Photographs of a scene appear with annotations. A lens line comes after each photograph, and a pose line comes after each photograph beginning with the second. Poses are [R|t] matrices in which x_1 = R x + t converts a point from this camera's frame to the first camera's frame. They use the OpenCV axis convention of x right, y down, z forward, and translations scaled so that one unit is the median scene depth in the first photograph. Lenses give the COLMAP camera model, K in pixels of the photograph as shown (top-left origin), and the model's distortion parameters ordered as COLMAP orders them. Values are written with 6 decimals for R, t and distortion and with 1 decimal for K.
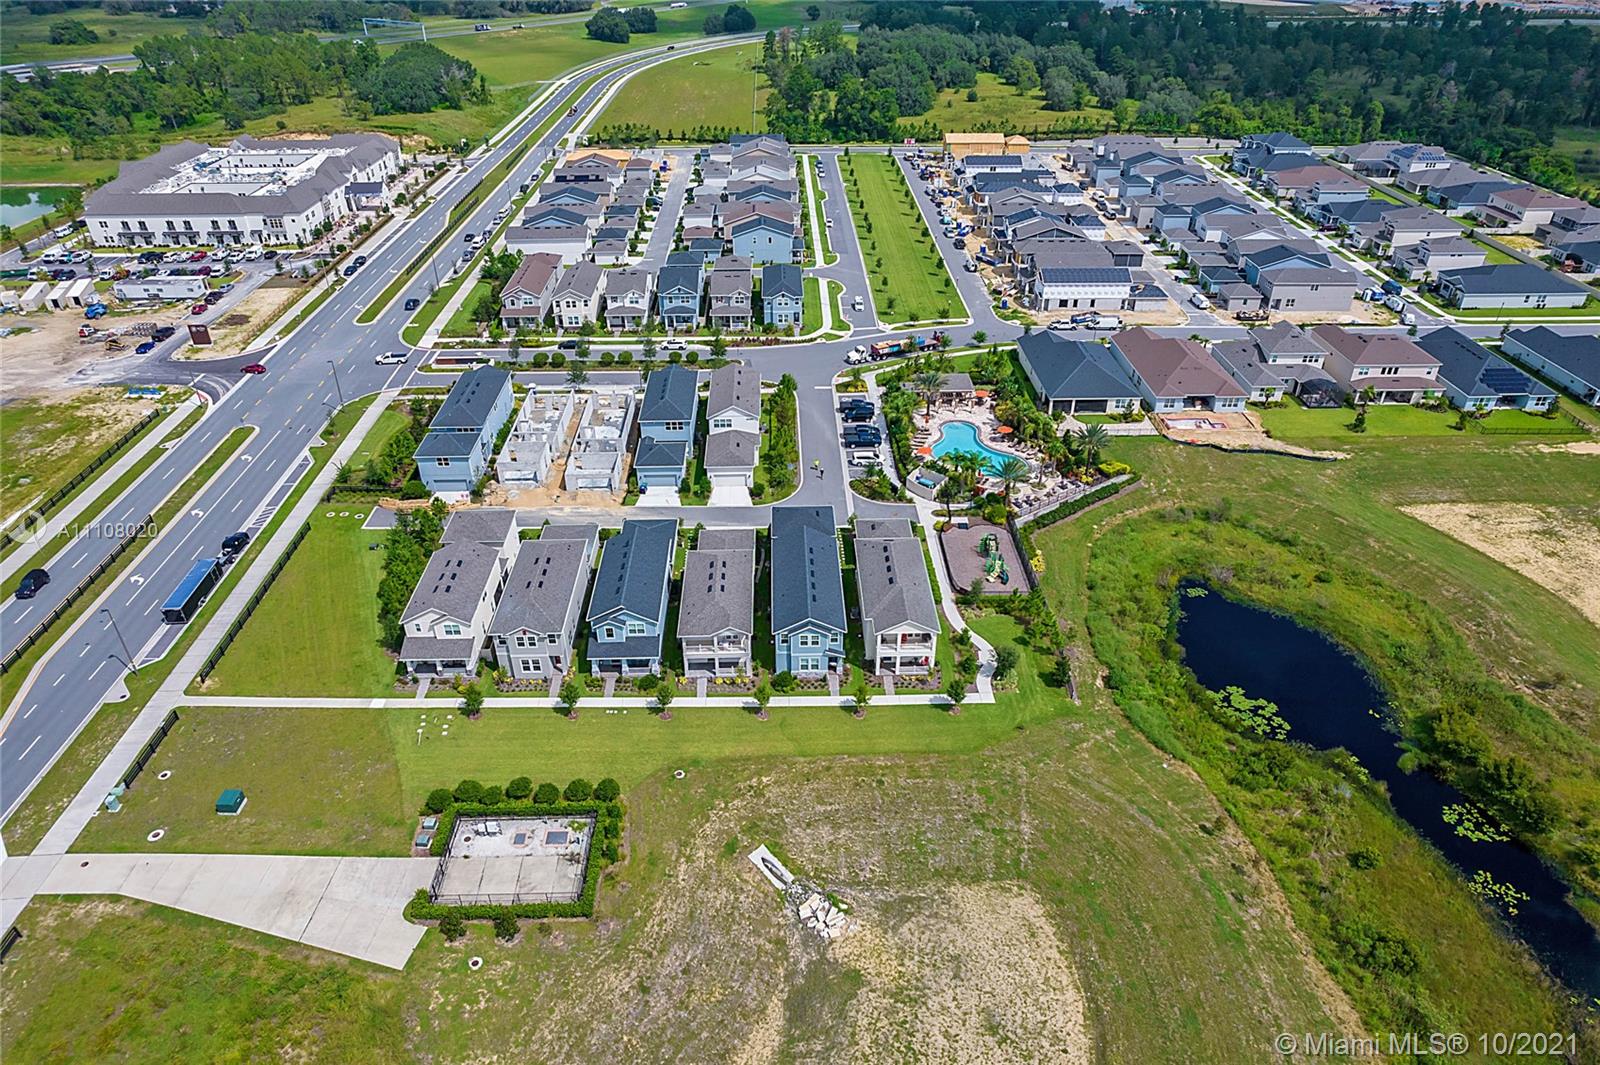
lens RADIAL K [[1023.7, 0, 807.0], [0, 1023.7, 533.6], [0, 0, 1]] dist [-0.082862, 0.074370]
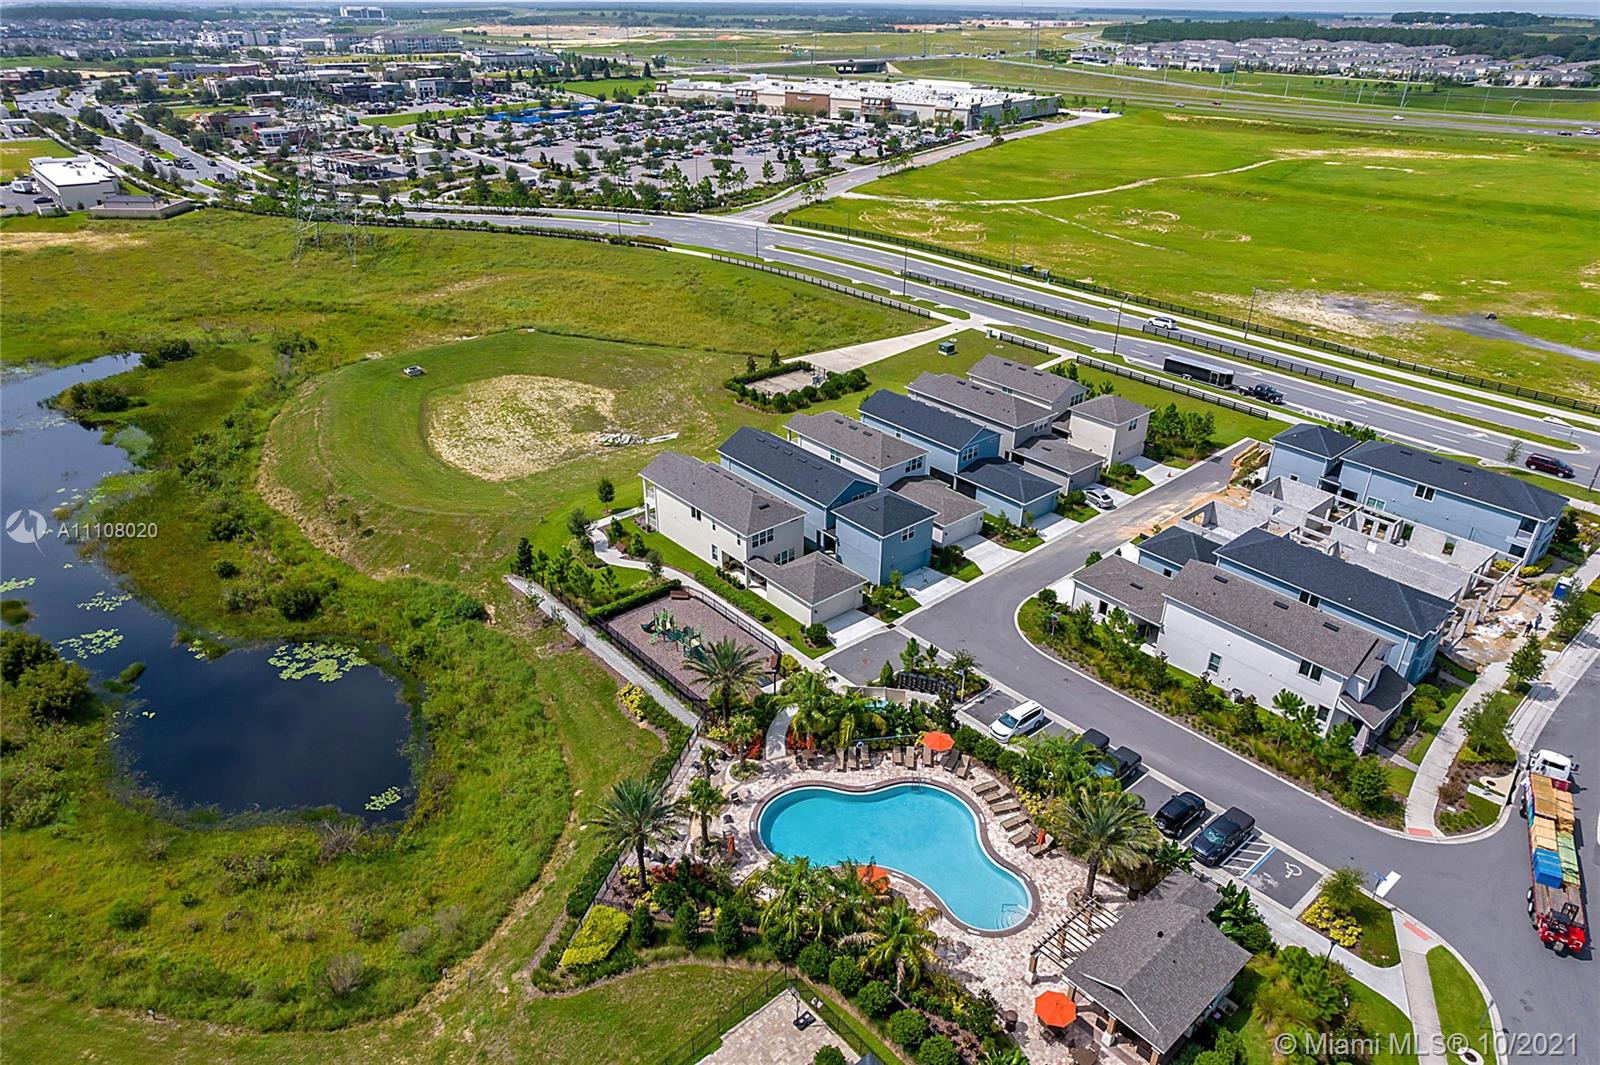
lens RADIAL K [[1027.3, 0, 802.4], [0, 1027.3, 532.9], [0, 0, 1]] dist [-0.087443, 0.072927]
pose [[-0.778124, 0.285302, -0.559576, 0.399219], [-0.345233, 0.549985, 0.760480, -0.471046], [0.524725, 0.784932, -0.329461, 0.996915]]
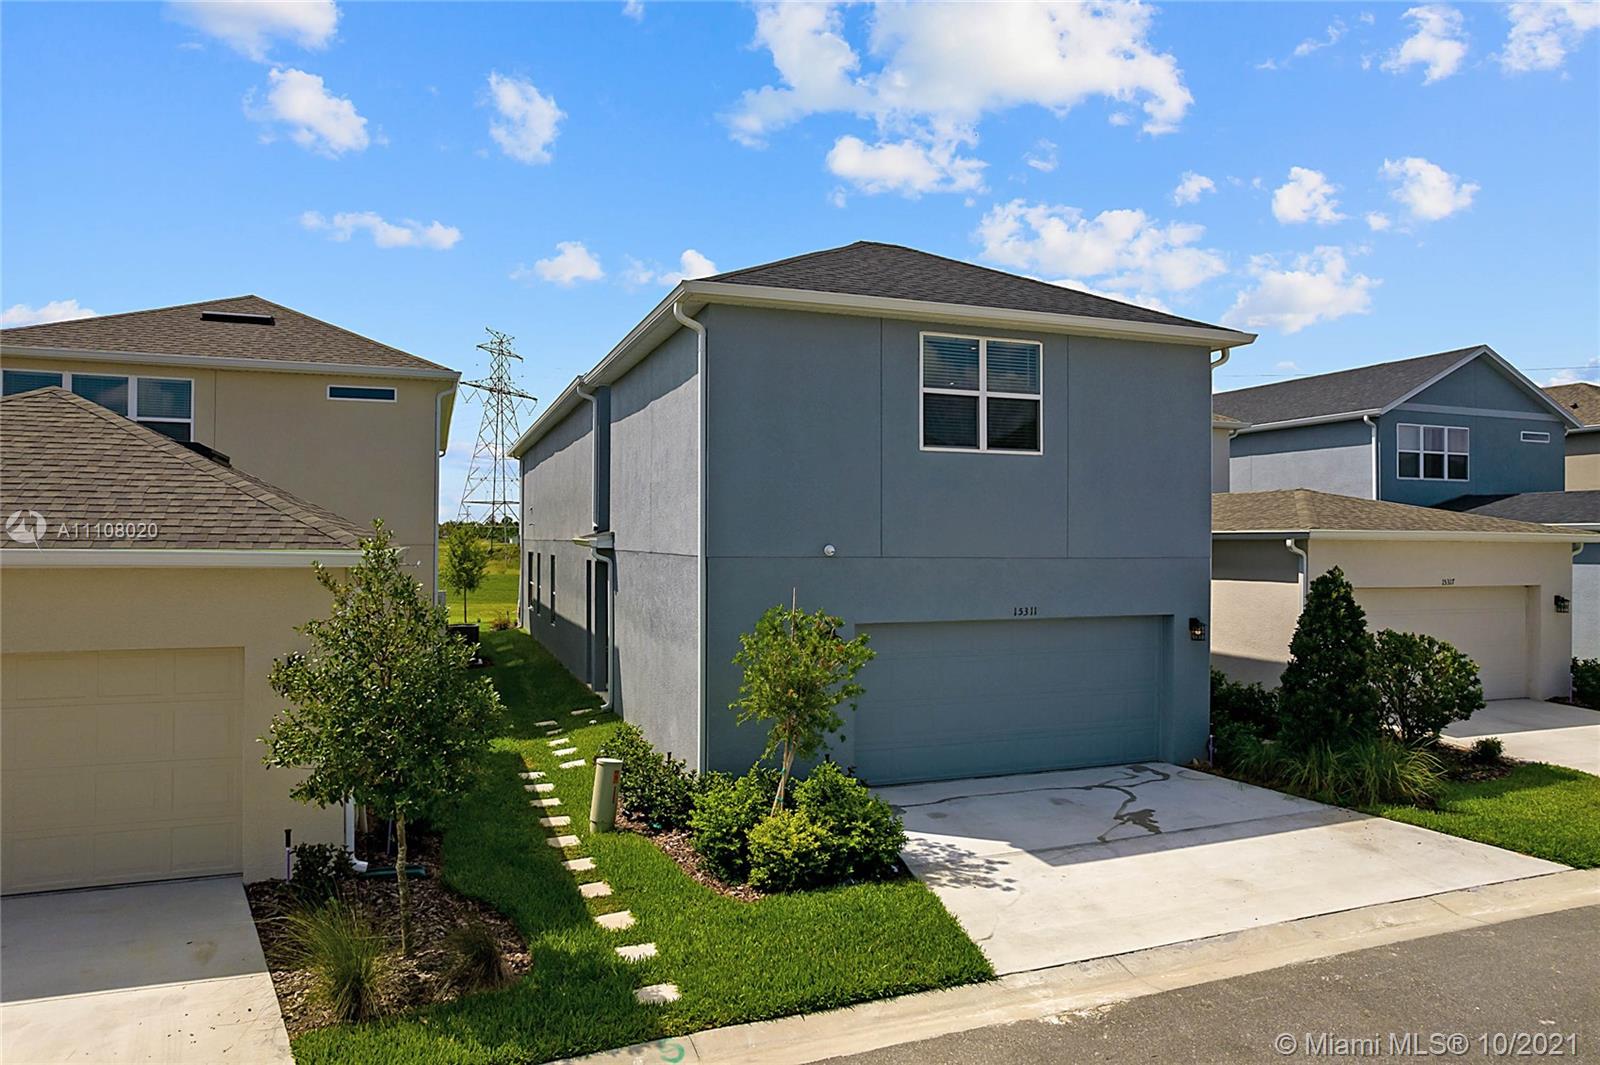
lens RADIAL K [[1027.3, 0, 802.4], [0, 1027.3, 532.9], [0, 0, 1]] dist [-0.087443, 0.072927]
pose [[-0.950969, -0.007024, -0.309206, 0.034872], [-0.168320, 0.850478, 0.498353, -0.043339], [0.259472, 0.525964, -0.809961, 0.891104]]
